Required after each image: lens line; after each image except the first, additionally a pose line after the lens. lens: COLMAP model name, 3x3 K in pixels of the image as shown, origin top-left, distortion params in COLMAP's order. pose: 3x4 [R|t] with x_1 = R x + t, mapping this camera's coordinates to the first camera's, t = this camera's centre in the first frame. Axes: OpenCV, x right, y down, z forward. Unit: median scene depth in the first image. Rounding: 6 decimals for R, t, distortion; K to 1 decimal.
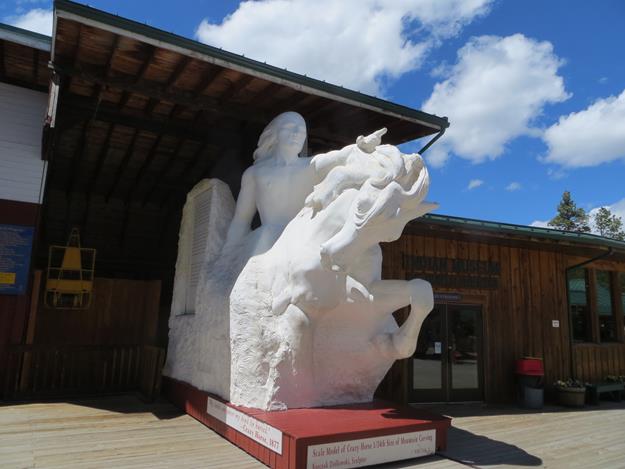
lens RADIAL K [[470.4, 0, 312.8], [0, 470.4, 233.7], [0, 0, 1]] dist [-0.009403, -0.000131]
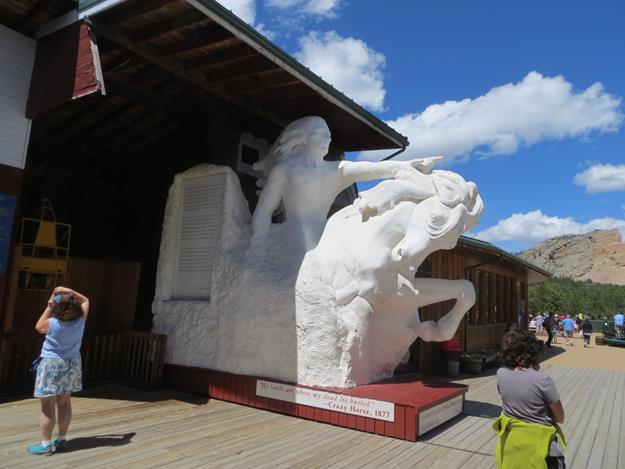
lens RADIAL K [[470.4, 0, 310.7], [0, 470.4, 234.0], [0, 0, 1]] dist [-0.009403, -0.000131]
pose [[0.912938, 0.071953, 0.401705, -0.600275], [-0.090111, 0.995580, 0.026464, -0.022019], [-0.398025, -0.060358, 0.915387, -0.001579]]
